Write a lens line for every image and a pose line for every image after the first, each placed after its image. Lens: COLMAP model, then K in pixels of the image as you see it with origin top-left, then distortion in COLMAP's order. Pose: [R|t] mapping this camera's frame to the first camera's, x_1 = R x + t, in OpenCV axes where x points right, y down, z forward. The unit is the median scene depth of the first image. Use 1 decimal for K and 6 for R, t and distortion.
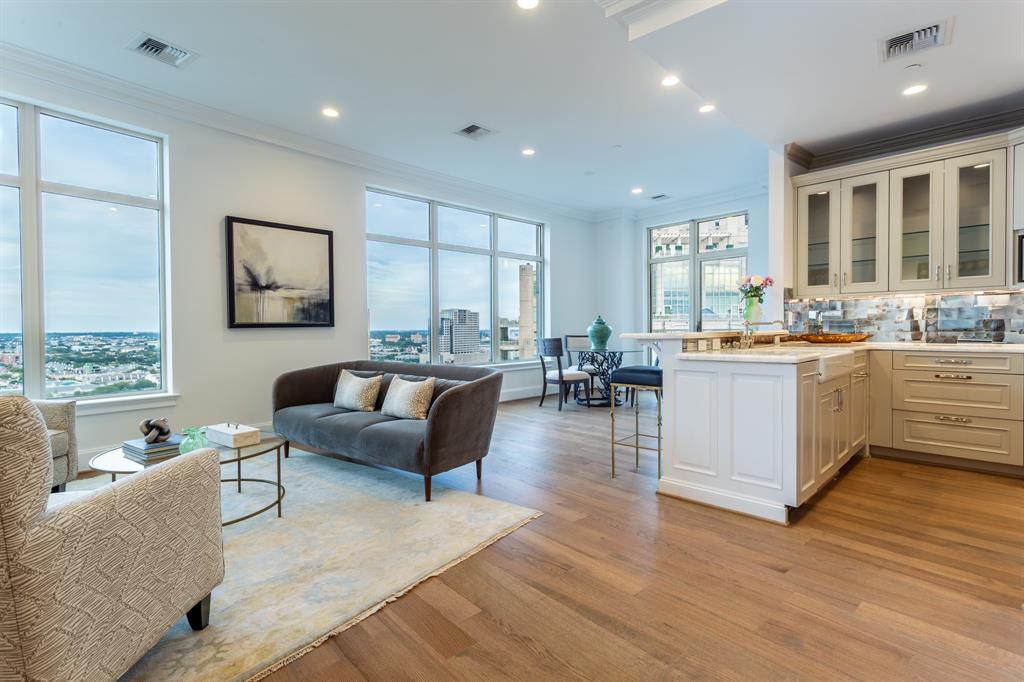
lens RADIAL K [[483.9, 0, 513.1], [0, 483.9, 333.4], [0, 0, 1]] dist [0.001335, -0.000470]
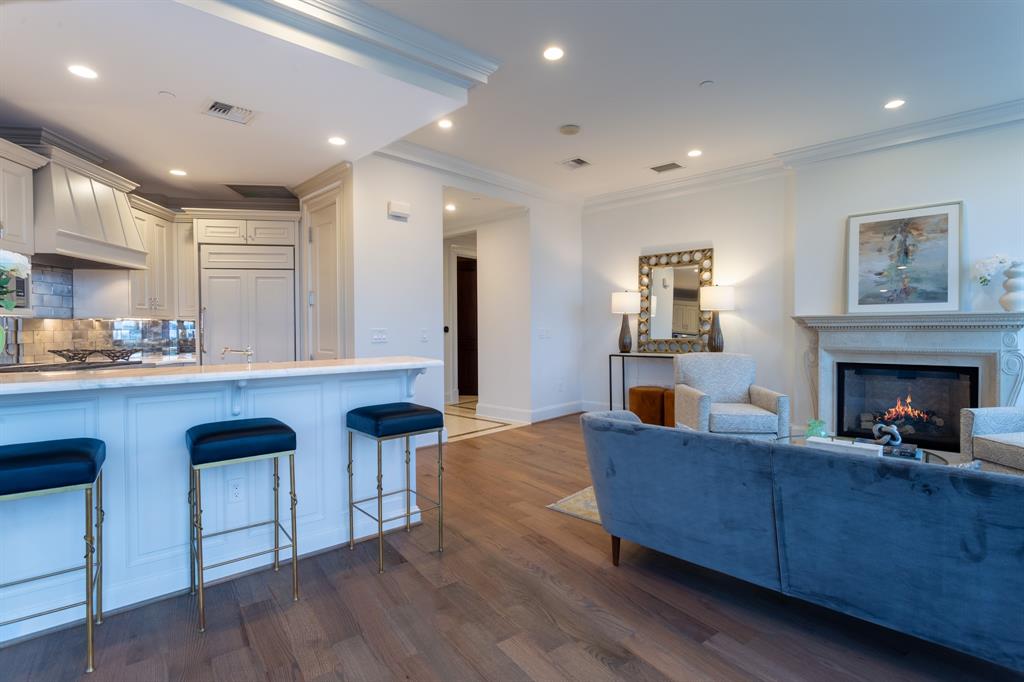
lens RADIAL K [[489.0, 0, 511.8], [0, 489.0, 333.7], [0, 0, 1]] dist [0.002939, 0.000671]
pose [[-0.994018, 0.013567, 0.108366, 0.006803], [0.015938, 0.999652, 0.021040, -0.046666], [-0.108043, 0.022641, -0.993888, 1.390532]]
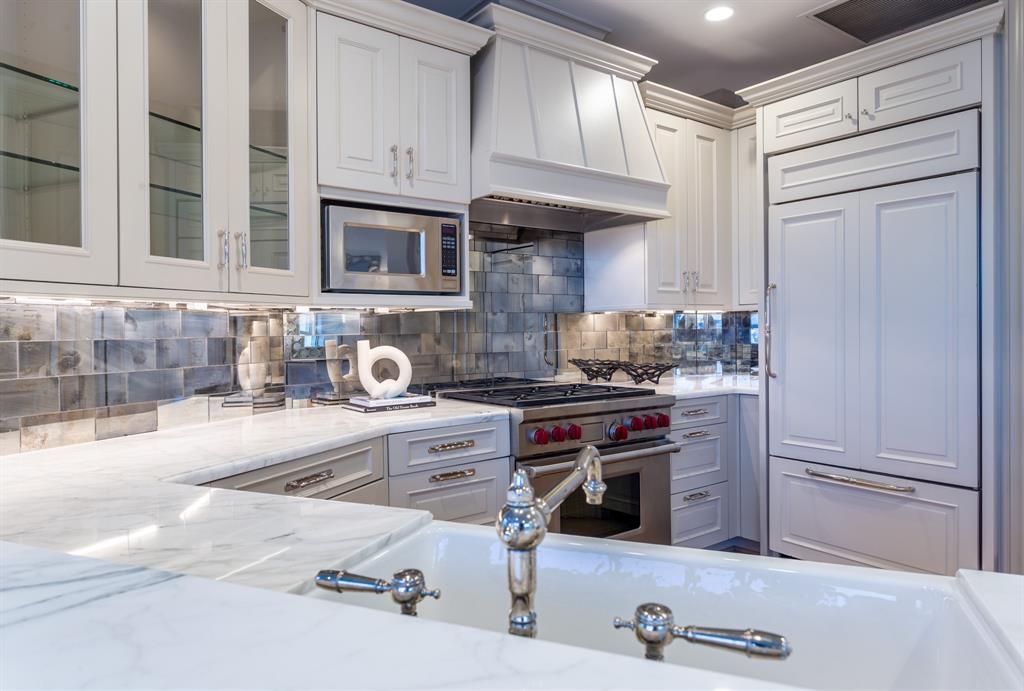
lens RADIAL K [[646.3, 0, 517.9], [0, 646.3, 330.1], [0, 0, 1]] dist [-0.006732, -0.000967]
pose [[-0.395523, 0.007634, 0.918424, 0.293768], [0.023513, 0.999722, 0.001817, -0.051651], [-0.918155, 0.022314, -0.395592, 0.874348]]
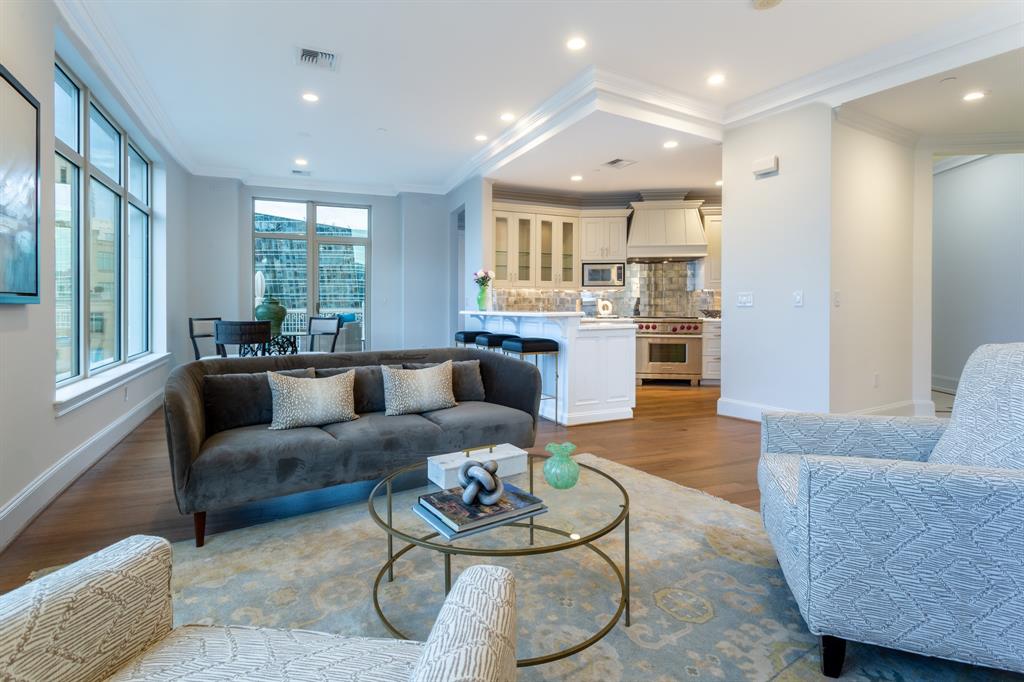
lens RADIAL K [[497.4, 0, 500.0], [0, 497.4, 310.3], [0, 0, 1]] dist [0.000228, 0.000128]
pose [[0.349445, 0.001721, 0.936955, -0.802179], [0.007861, 0.999958, -0.004769, -0.000629], [-0.936924, 0.009032, 0.349417, 0.489019]]
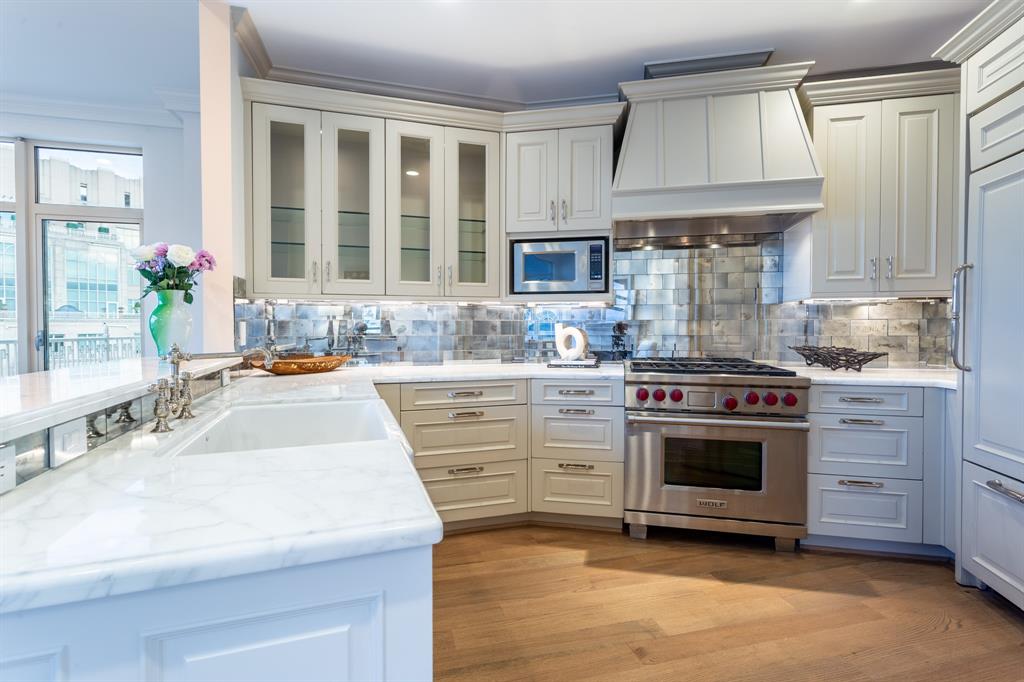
lens RADIAL K [[489.0, 0, 511.8], [0, 489.0, 333.7], [0, 0, 1]] dist [0.002939, 0.000671]
pose [[0.439143, -0.006259, 0.898396, 0.214849], [0.007637, 0.999966, 0.003234, -0.031190], [-0.898385, 0.005440, 0.439175, 0.499758]]
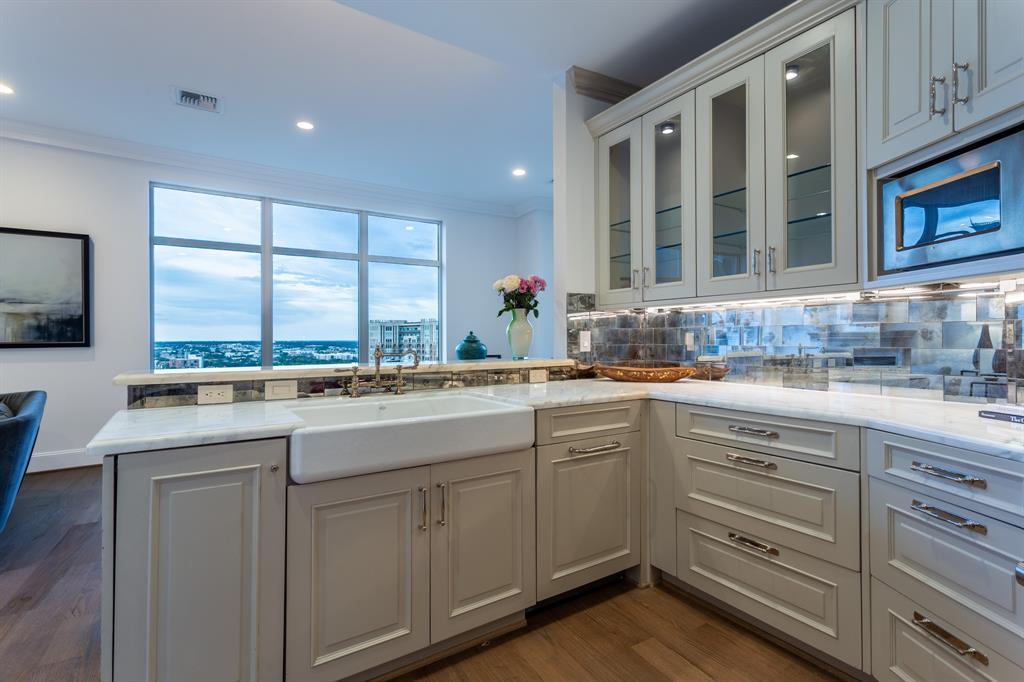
lens RADIAL K [[489.0, 0, 511.8], [0, 489.0, 333.7], [0, 0, 1]] dist [0.002939, 0.000671]
pose [[0.980374, 0.001463, -0.197142, 0.632487], [-0.005400, 0.999796, -0.019437, -0.028819], [0.197074, 0.020120, 0.980182, 0.361849]]
